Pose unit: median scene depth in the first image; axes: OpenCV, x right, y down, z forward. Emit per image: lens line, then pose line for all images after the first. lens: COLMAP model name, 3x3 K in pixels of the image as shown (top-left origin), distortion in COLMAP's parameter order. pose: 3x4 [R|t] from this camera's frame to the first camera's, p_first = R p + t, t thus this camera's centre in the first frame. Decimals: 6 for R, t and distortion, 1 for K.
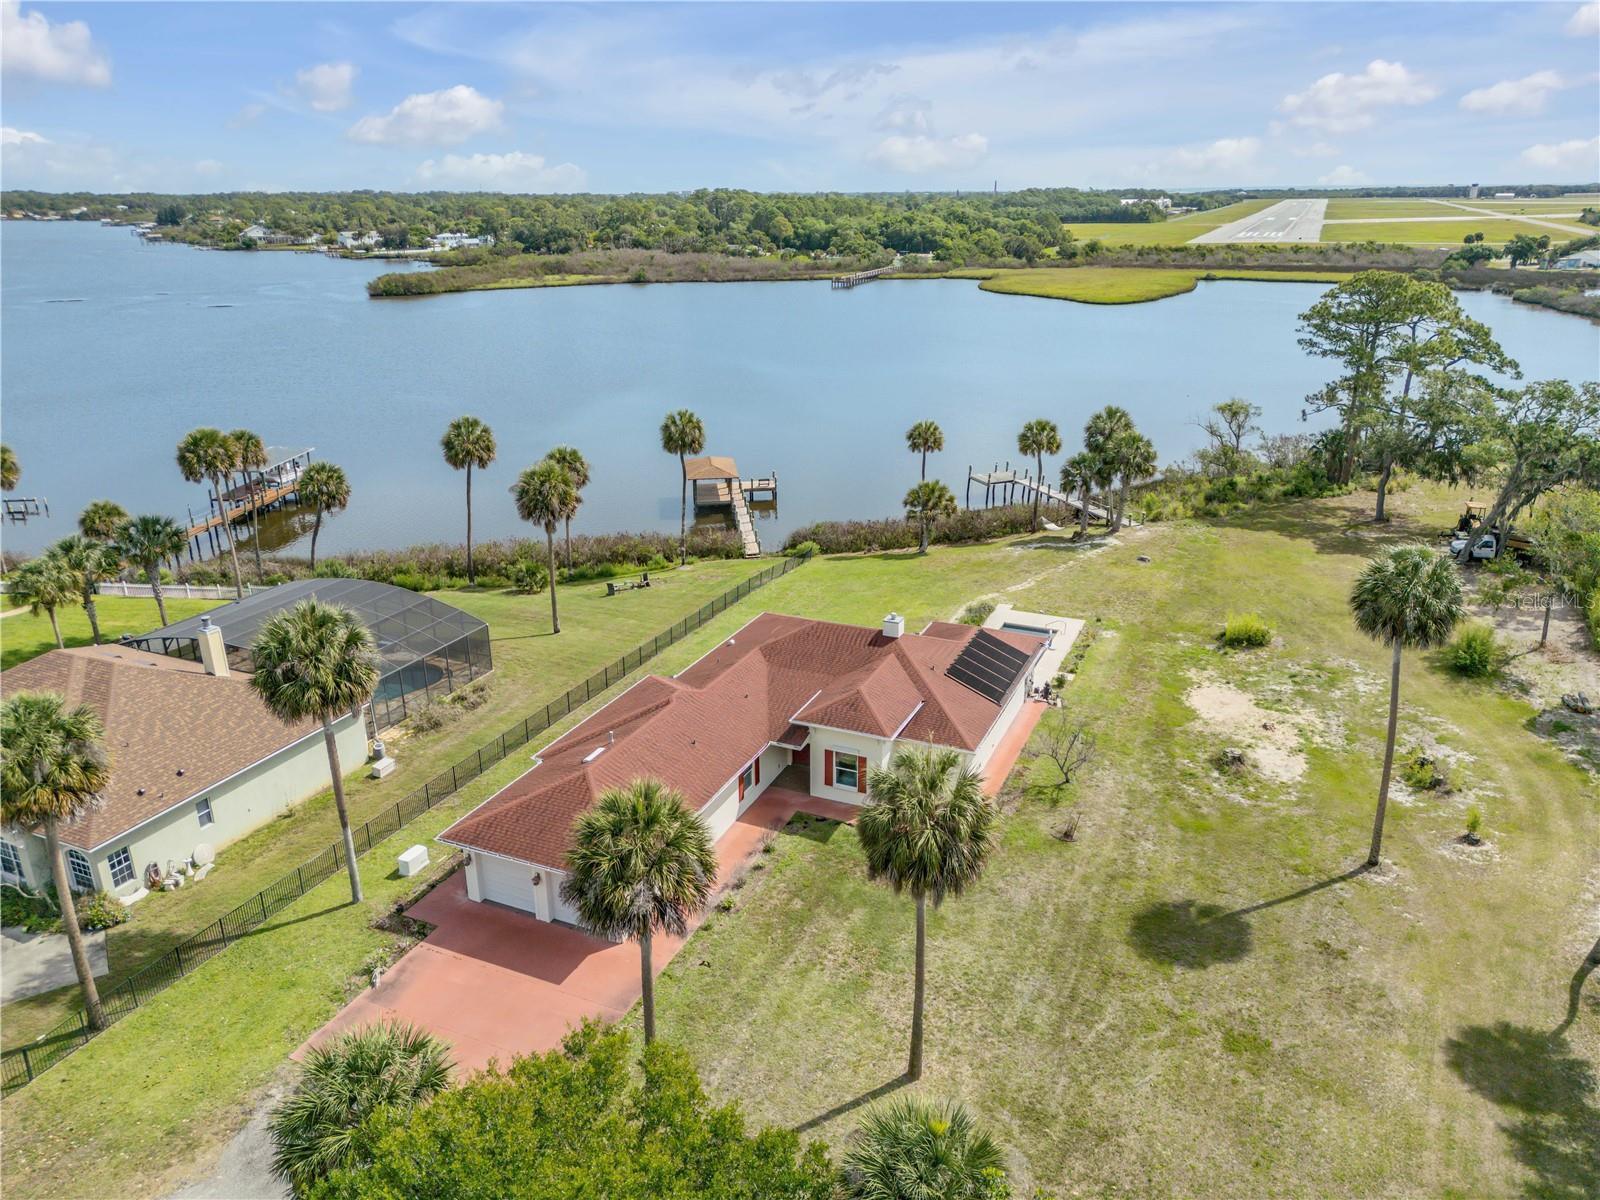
lens RADIAL K [[1121.8, 0, 800.0], [0, 1121.8, 600.0], [0, 0, 1]] dist [0.084708, -0.088283]
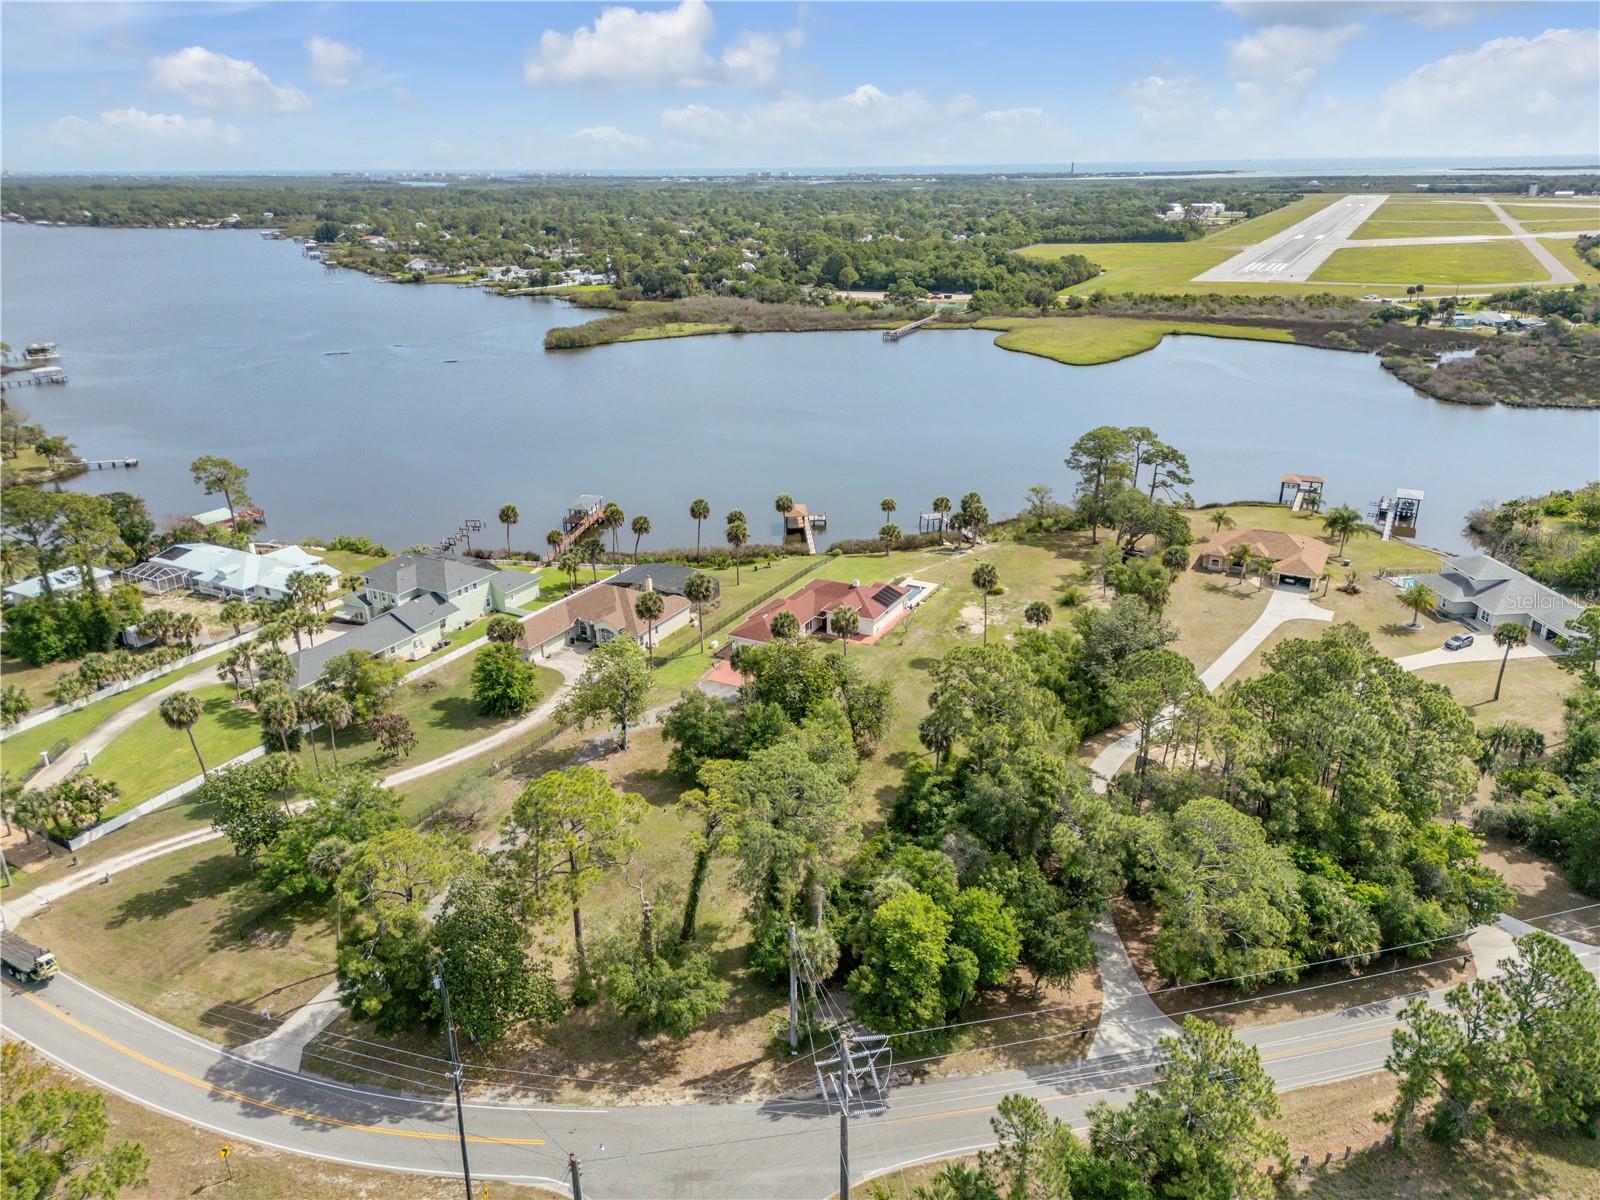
lens RADIAL K [[1121.8, 0, 800.0], [0, 1121.8, 600.0], [0, 0, 1]] dist [0.084708, -0.088283]
pose [[0.997868, 0.020624, -0.061926, 0.073104], [-0.019272, 0.999564, 0.022356, 0.002350], [0.062360, -0.021115, 0.997830, -1.258143]]
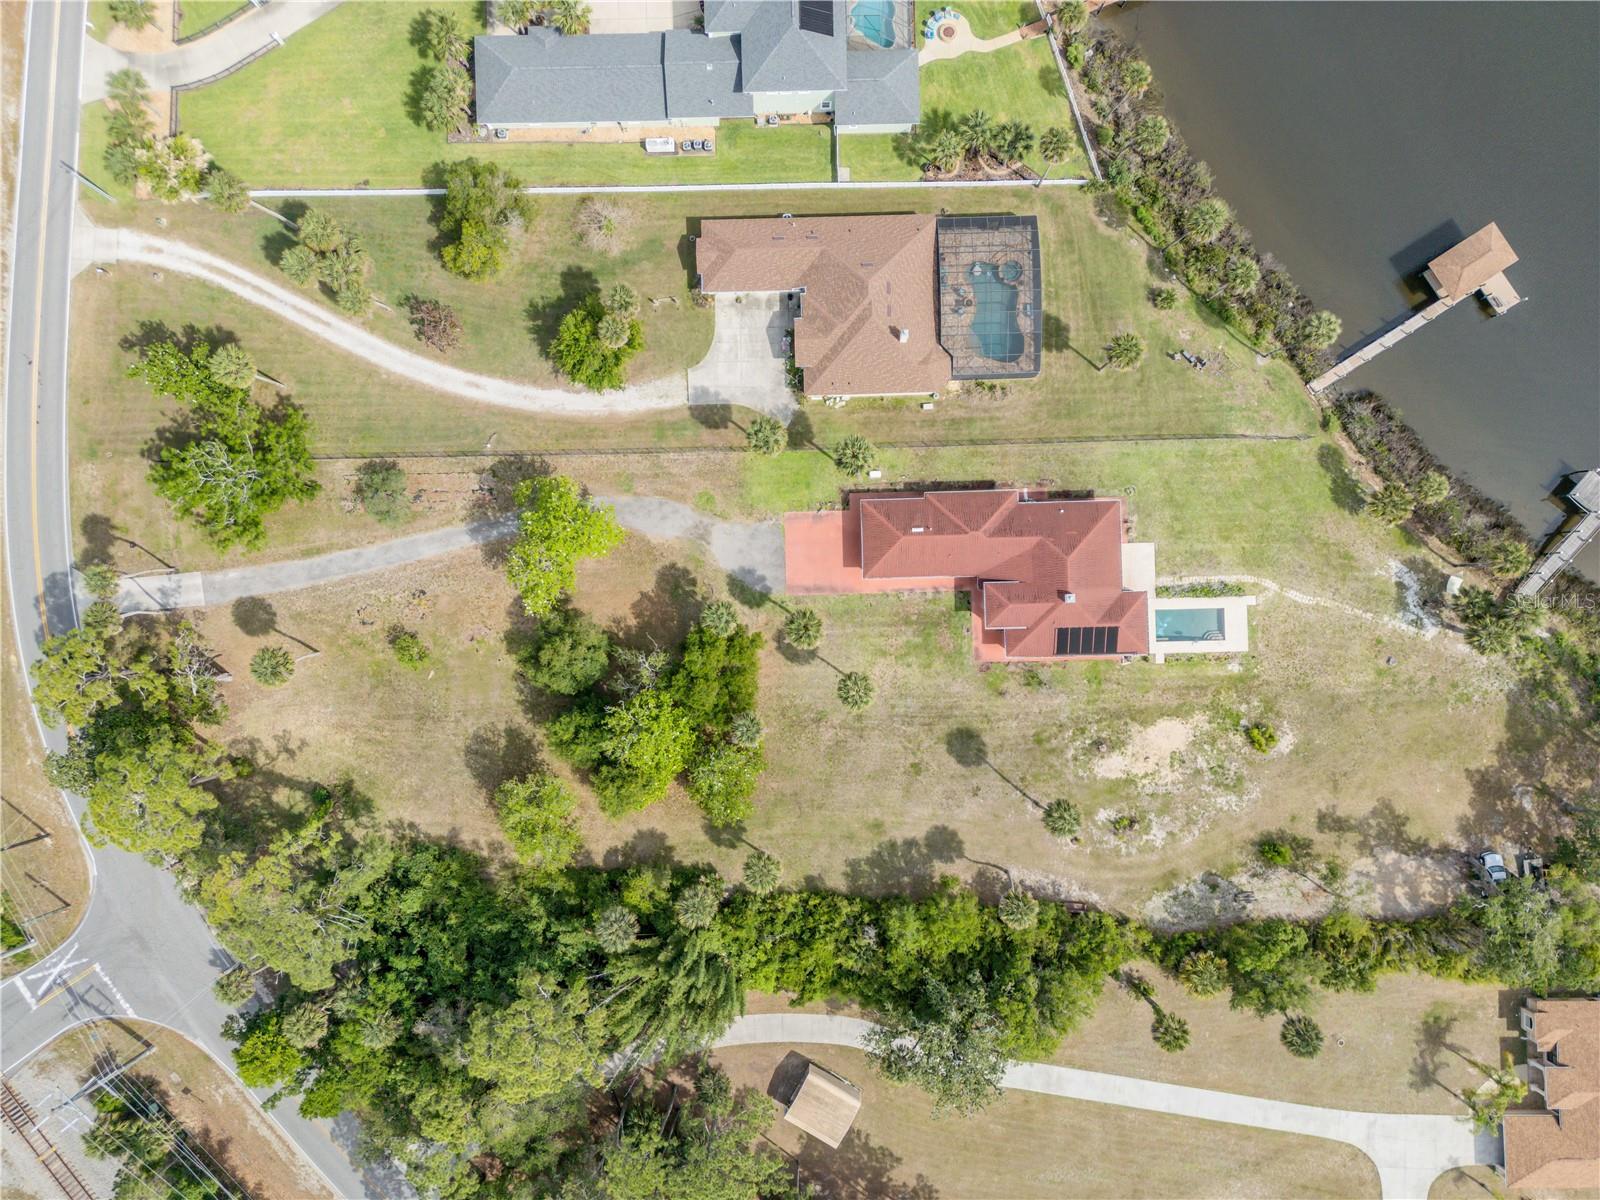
lens RADIAL K [[1121.8, 0, 800.0], [0, 1121.8, 600.0], [0, 0, 1]] dist [0.084708, -0.088283]
pose [[0.433076, 0.901289, -0.011131, -0.062944], [-0.309312, 0.160203, 0.937369, -1.052590], [0.846624, -0.402509, 0.348159, -0.084488]]
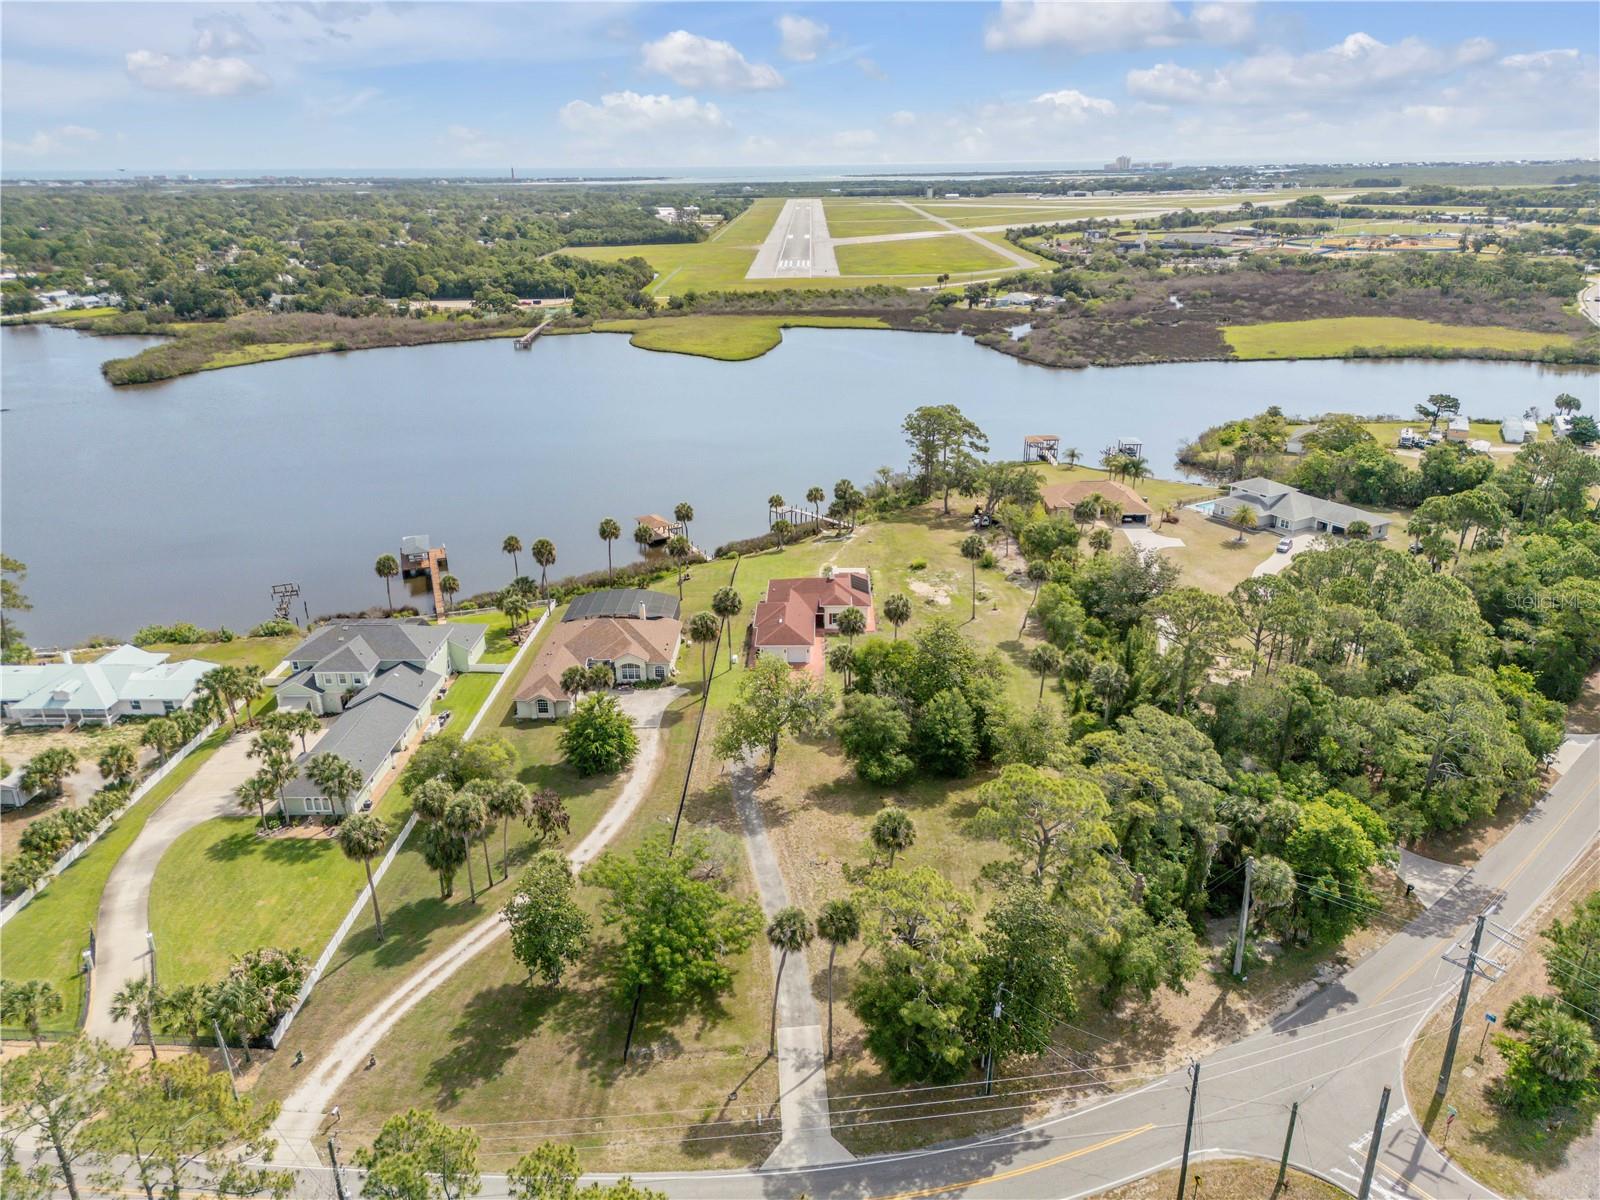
lens RADIAL K [[1121.8, 0, 800.0], [0, 1121.8, 600.0], [0, 0, 1]] dist [0.084708, -0.088283]
pose [[0.919697, -0.144912, 0.364908, -0.690546], [0.138097, 0.989402, 0.044857, -0.037354], [-0.367541, 0.009138, 0.929962, -1.128314]]
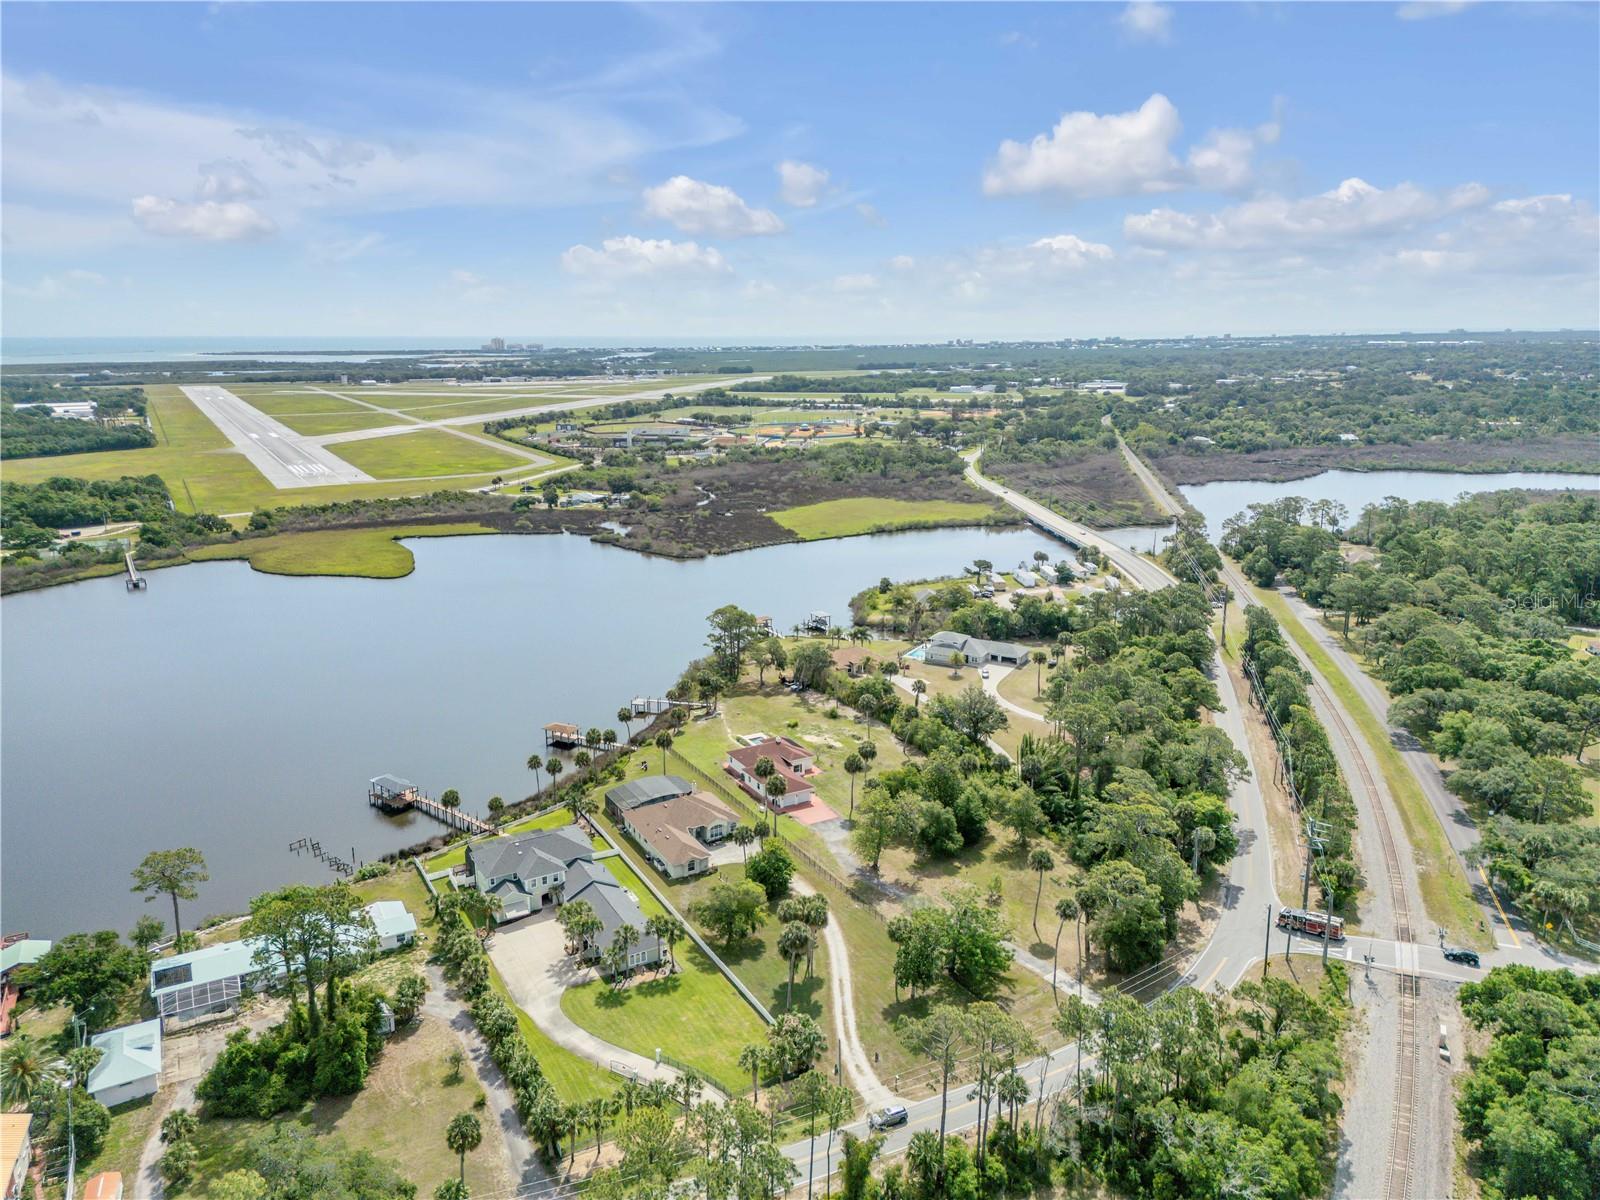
lens RADIAL K [[1118.3, 0, 800.0], [0, 1118.3, 600.0], [0, 0, 1]] dist [0.152630, -0.332750]
pose [[0.593779, -0.184253, 0.783248, -1.918614], [0.275964, 0.961020, 0.016865, -0.331257], [-0.755824, 0.206135, 0.621481, -1.141507]]
